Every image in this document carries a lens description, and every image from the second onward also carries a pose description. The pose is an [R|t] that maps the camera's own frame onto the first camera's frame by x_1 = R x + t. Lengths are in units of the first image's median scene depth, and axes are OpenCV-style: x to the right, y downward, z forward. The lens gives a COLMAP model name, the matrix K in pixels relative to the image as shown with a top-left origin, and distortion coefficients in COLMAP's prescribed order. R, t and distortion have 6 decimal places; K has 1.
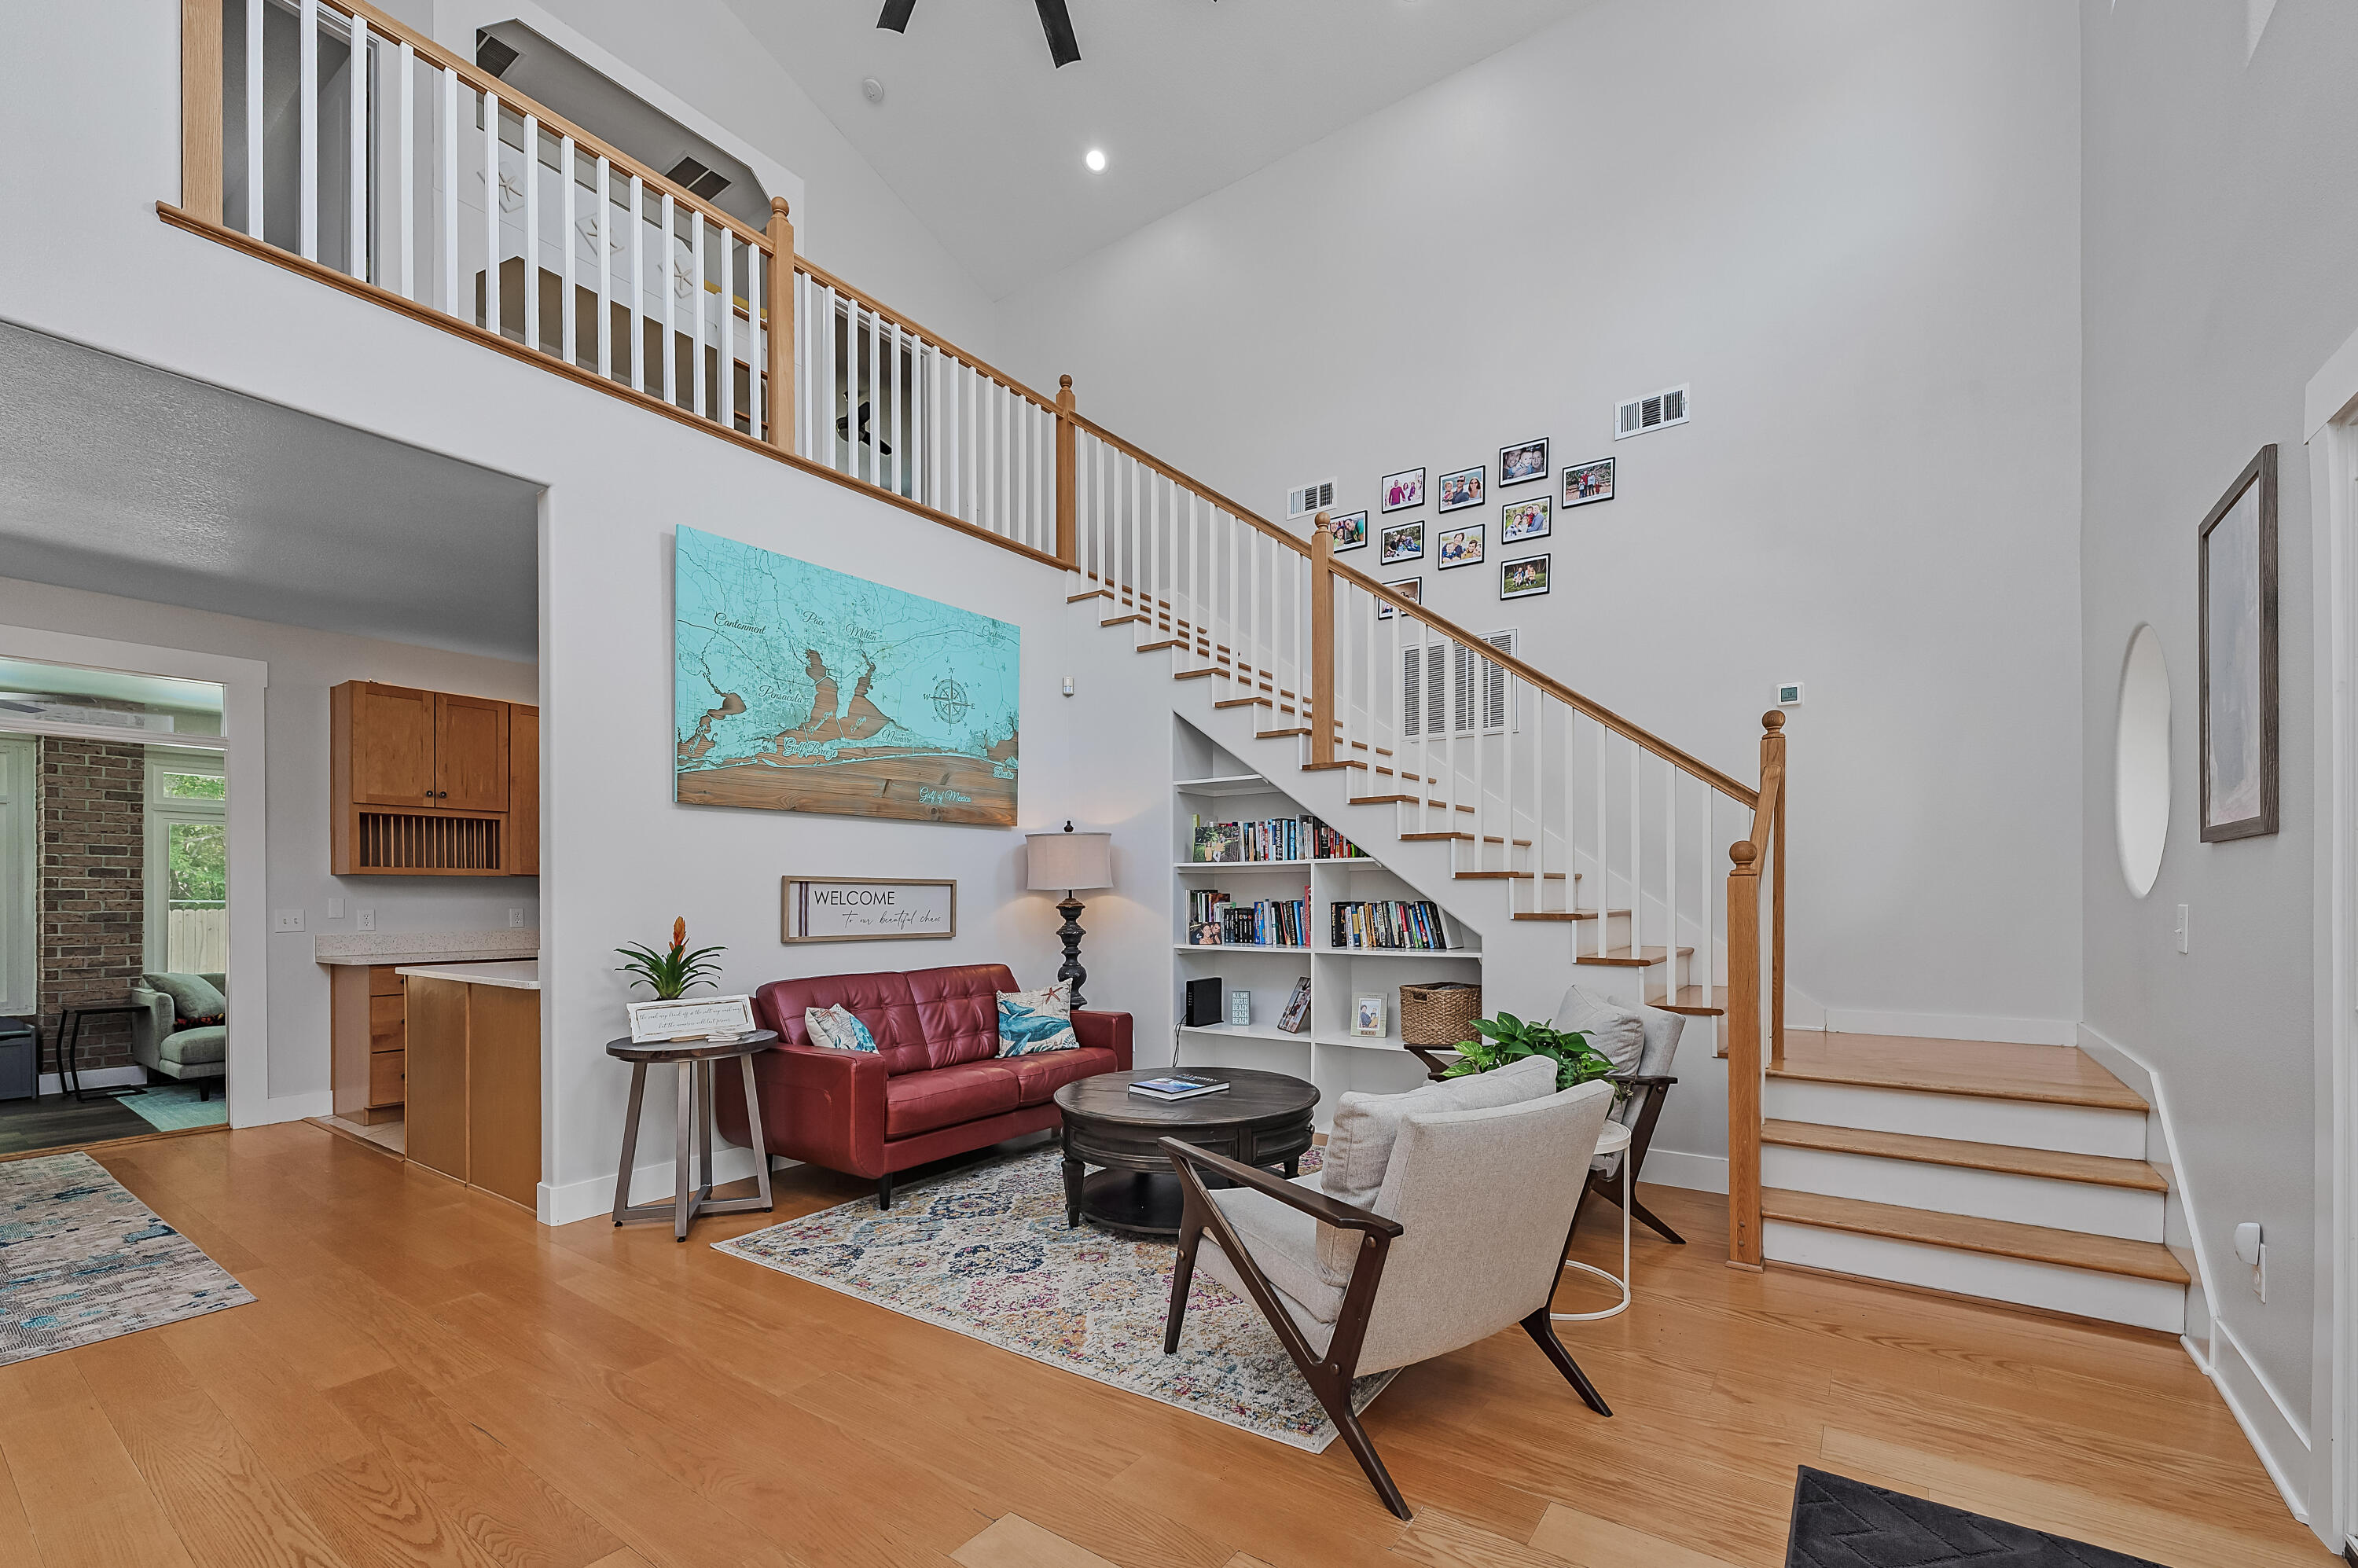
lens RADIAL K [[985.8, 0, 1184.4], [0, 985.8, 902.4], [0, 0, 1]] dist [0.000348, 0.000015]
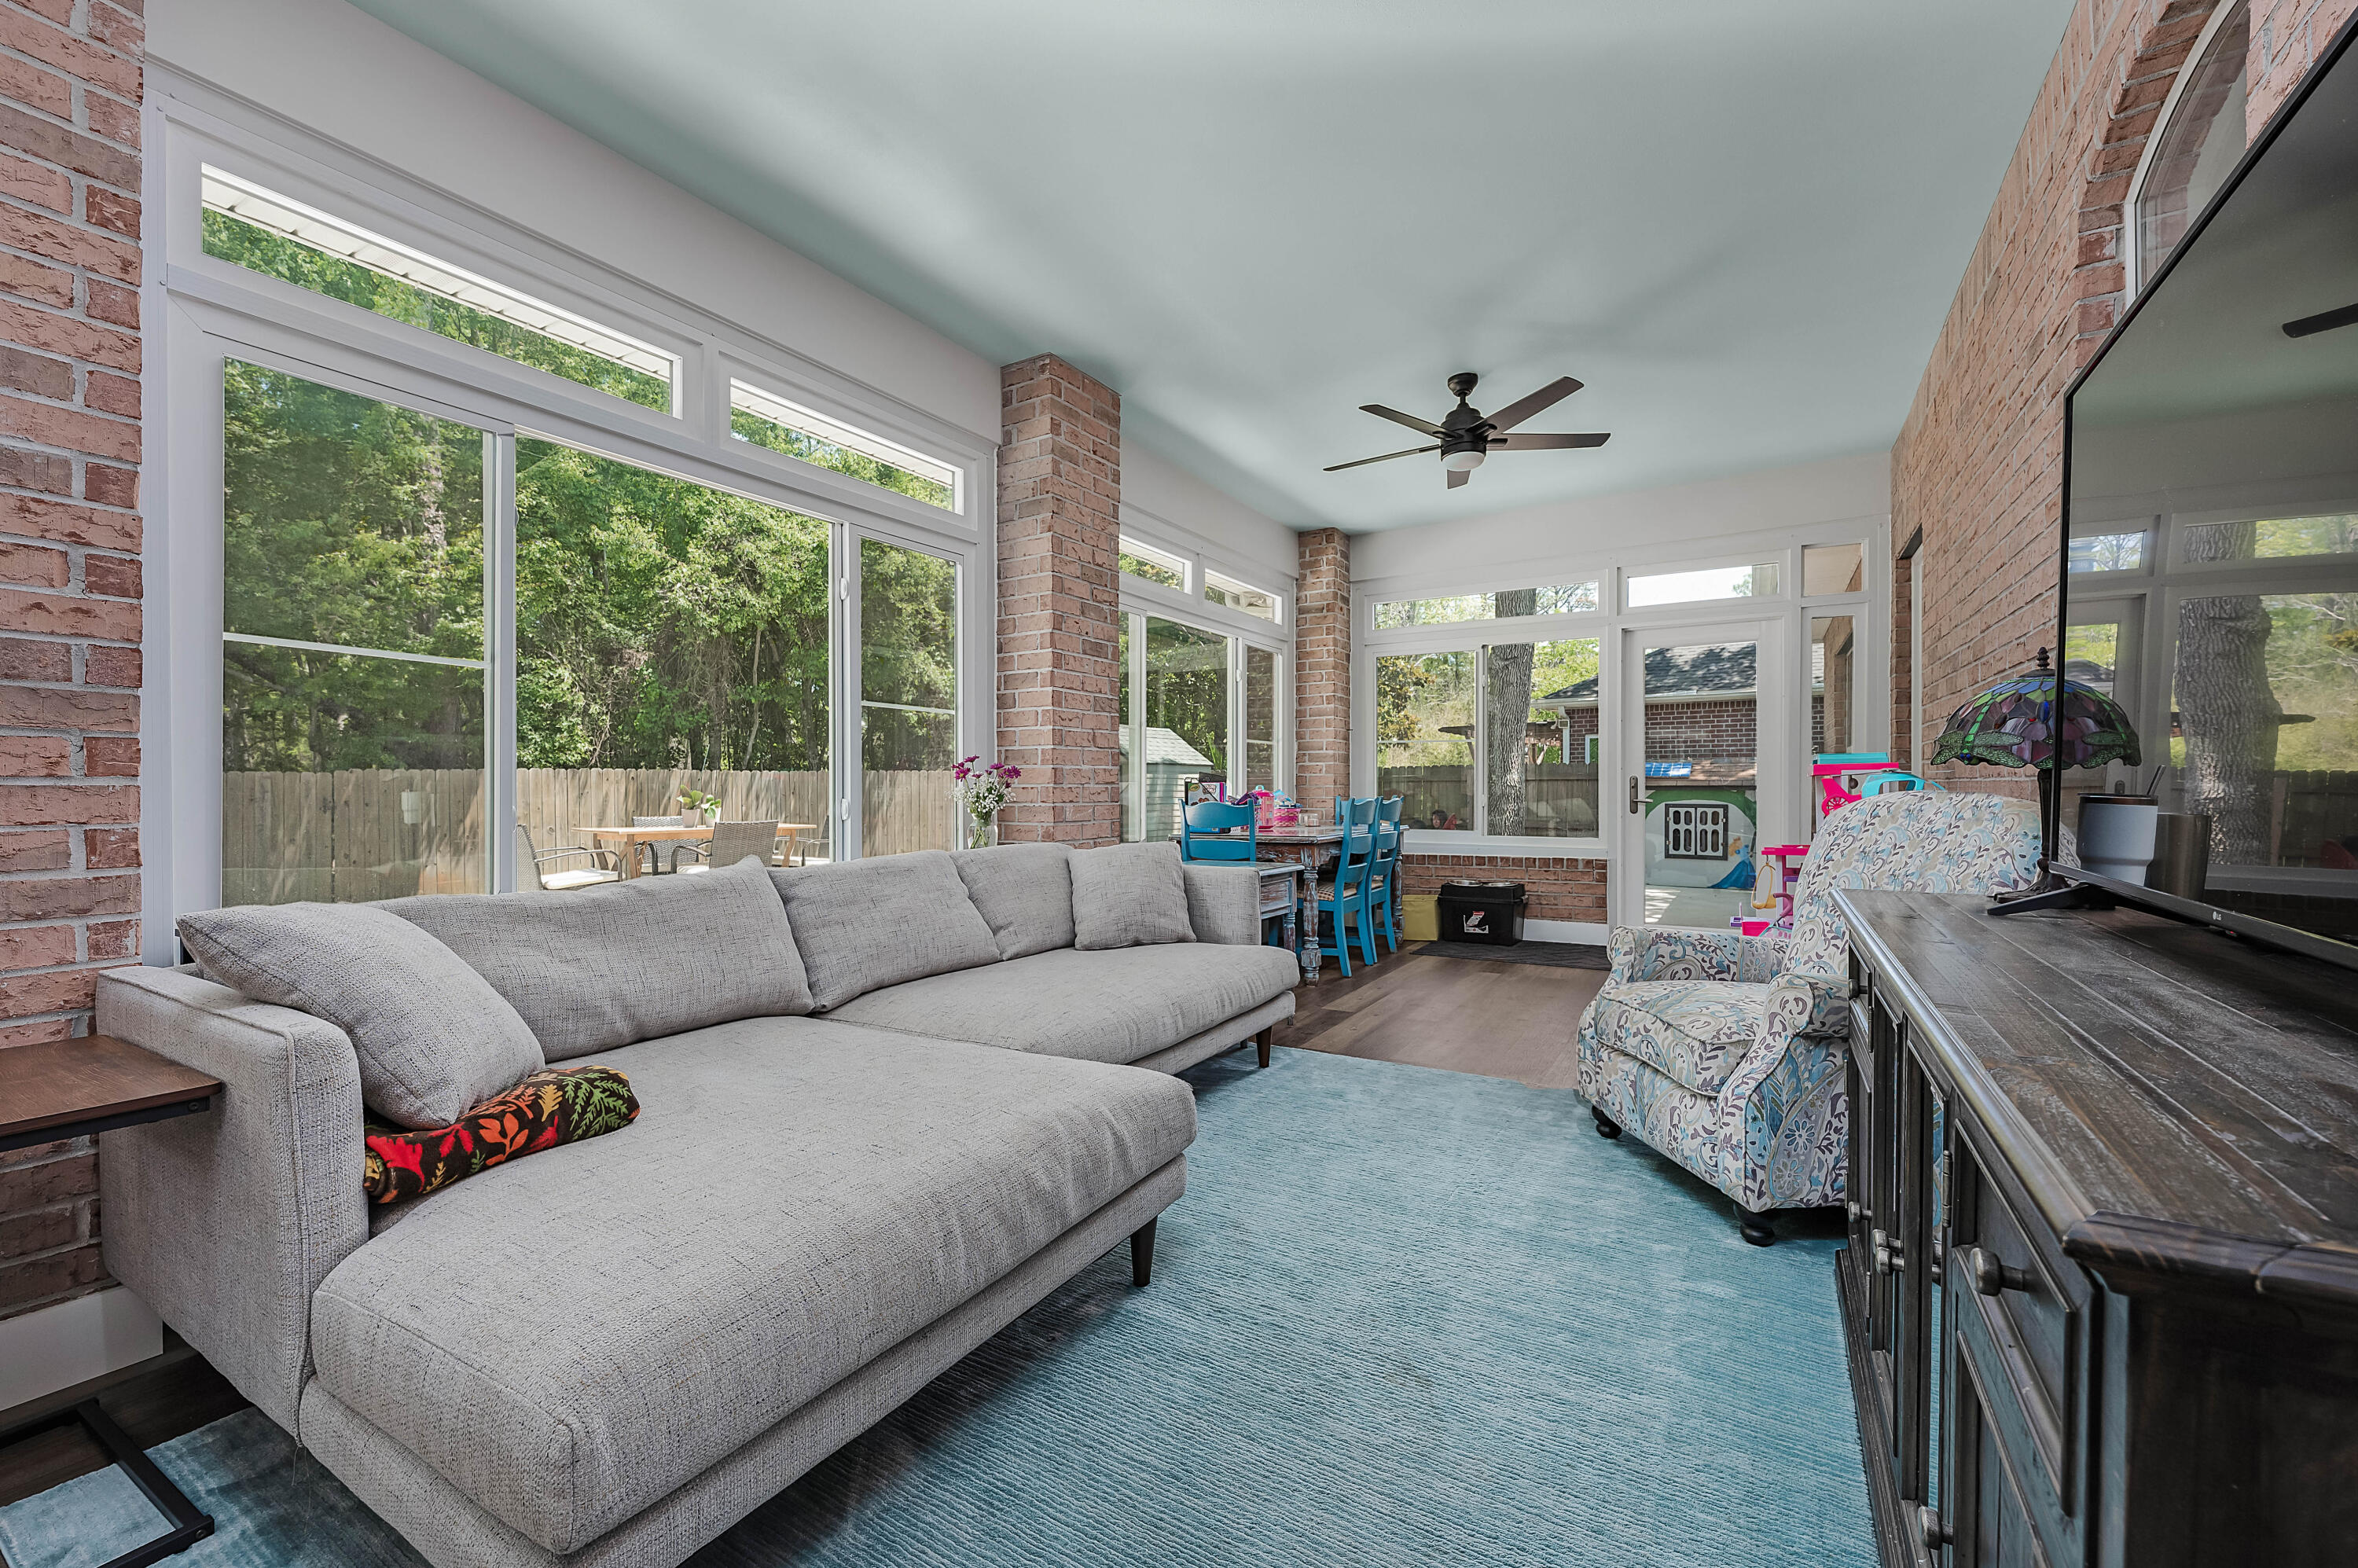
lens RADIAL K [[952.7, 0, 1179.0], [0, 952.7, 784.0], [0, 0, 1]] dist [0.000329, 0.000056]
pose [[0.997073, 0.001204, 0.076444, -0.840743], [-0.001346, 0.999997, 0.001808, 0.043257], [-0.076442, -0.001906, 0.997072, 0.766469]]
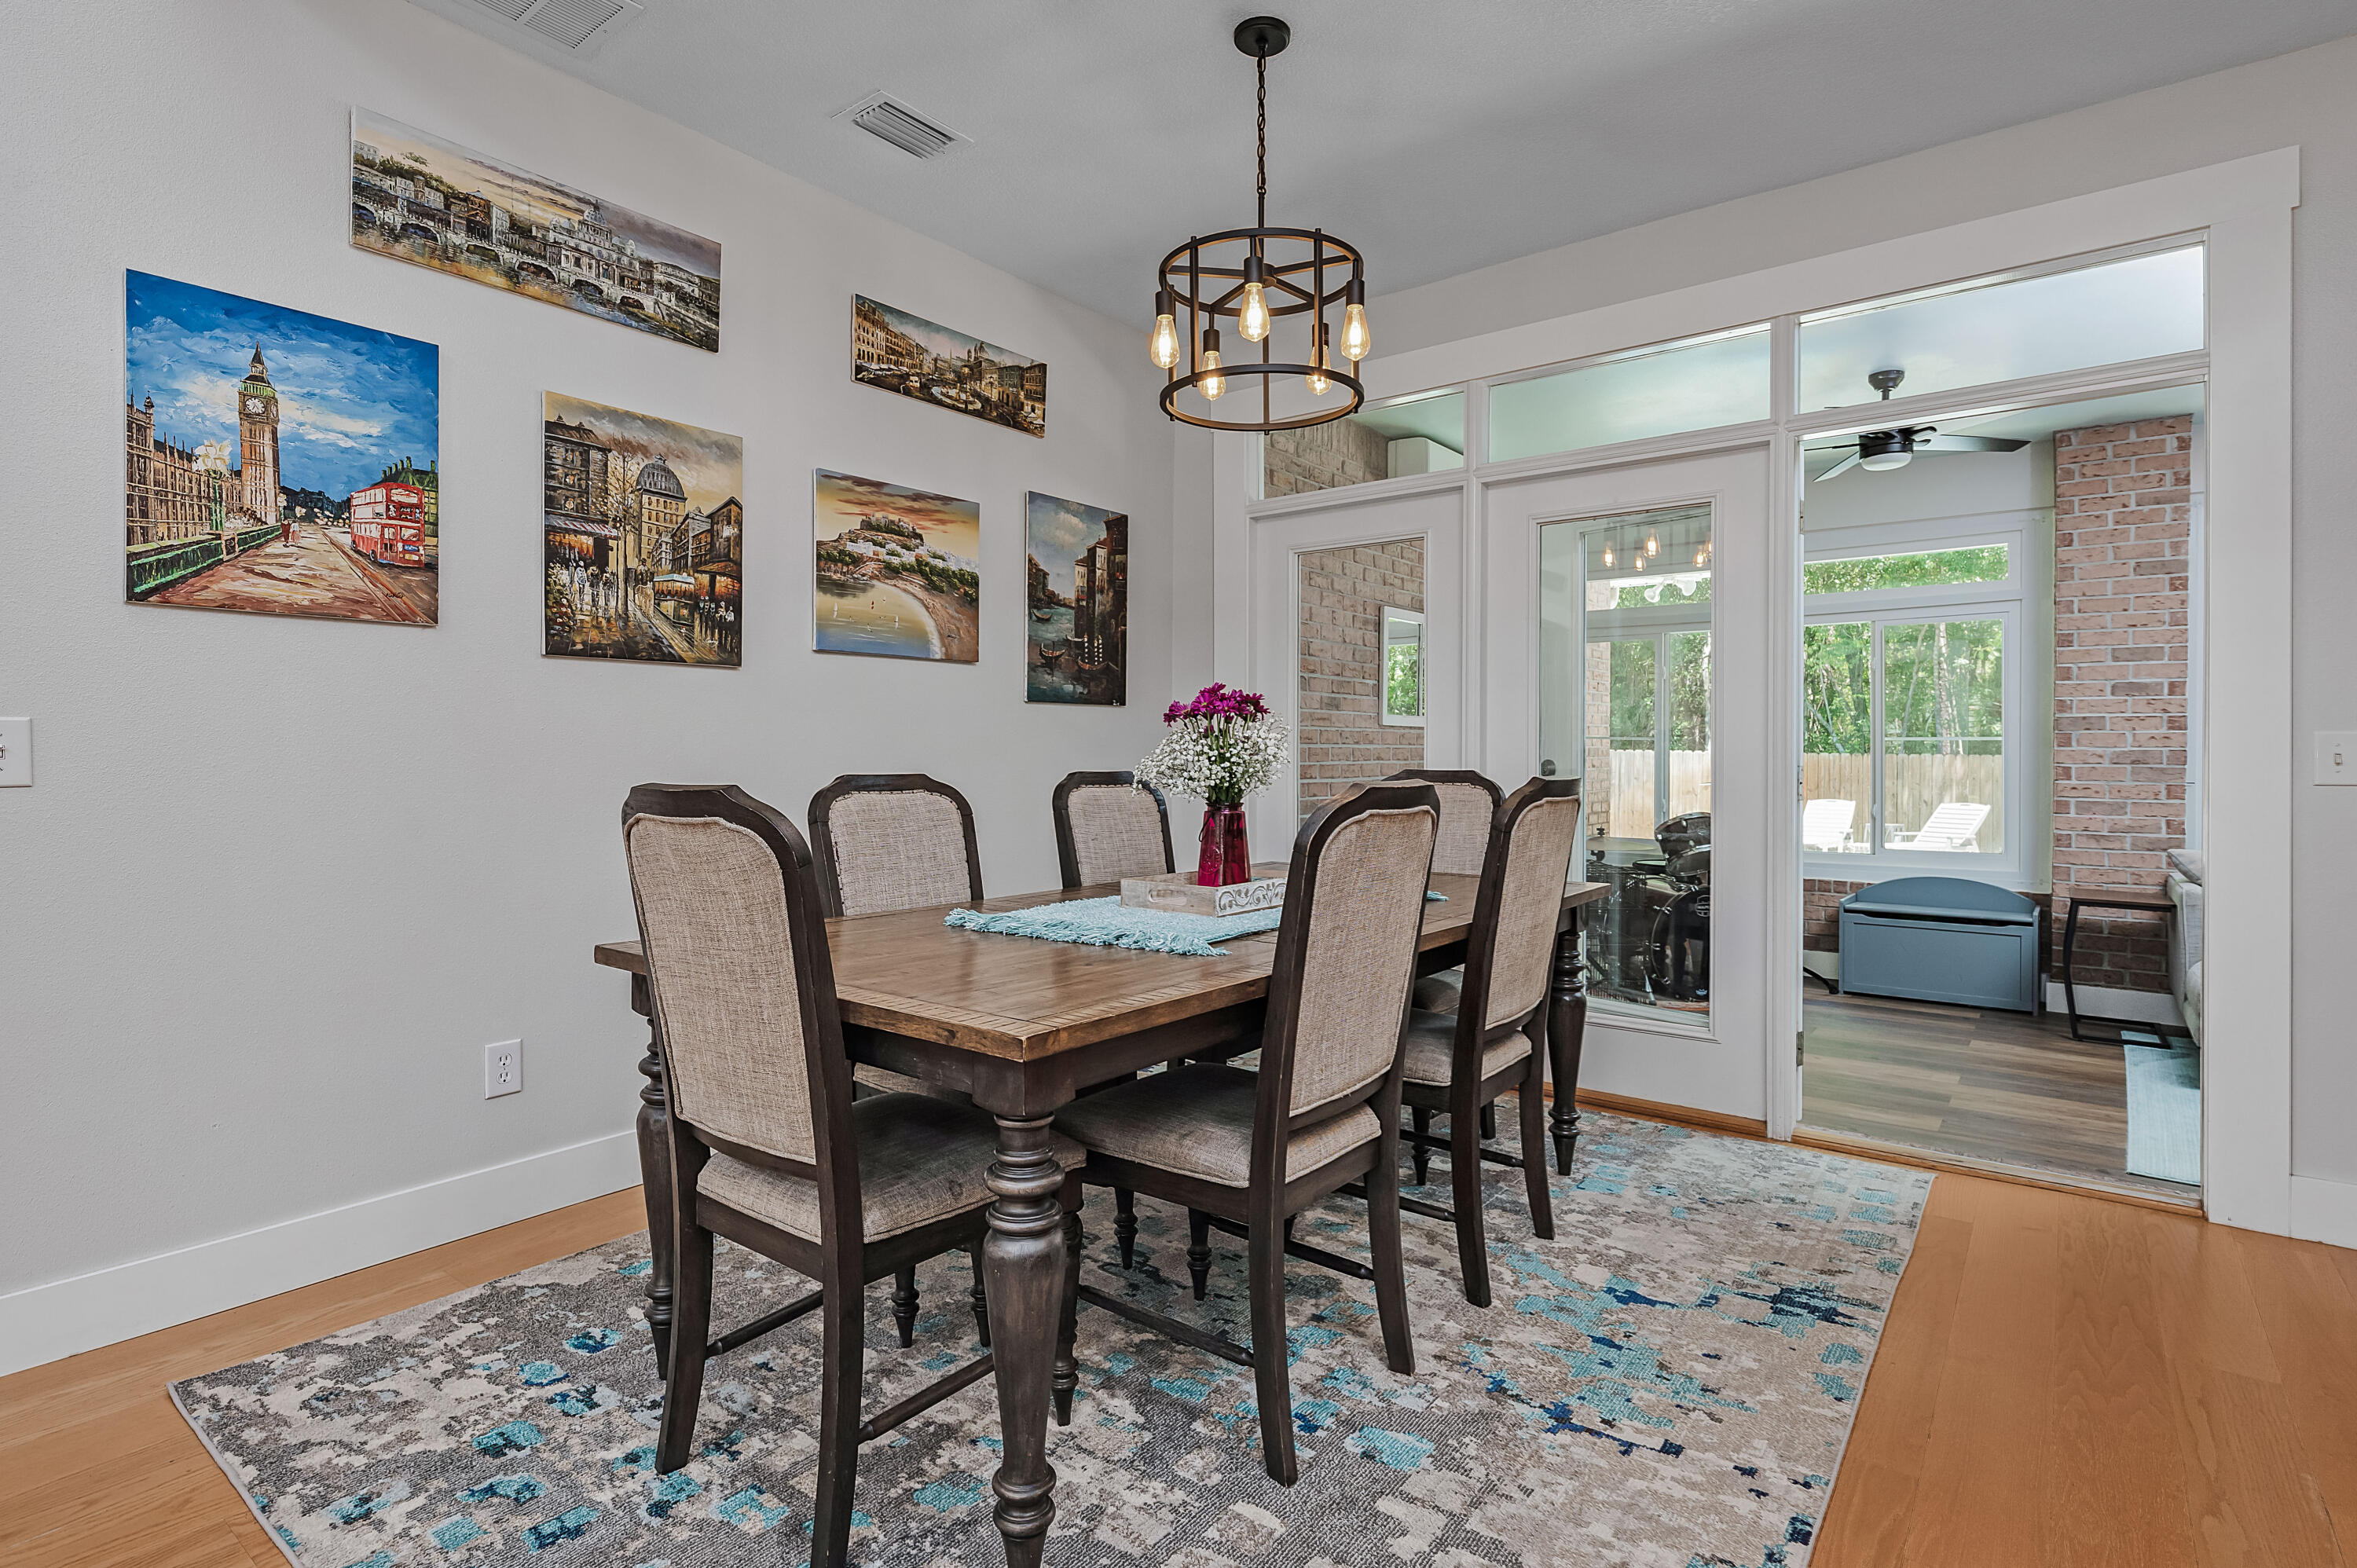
lens RADIAL K [[1161.0, 0, 1174.6], [0, 1161.0, 747.2], [0, 0, 1]] dist [-0.001865, -0.000249]
pose [[-0.046097, 0.000347, -0.998937, -0.306038], [-0.007610, 0.999971, 0.000698, 0.012600], [0.998908, 0.007634, -0.046093, 0.408526]]
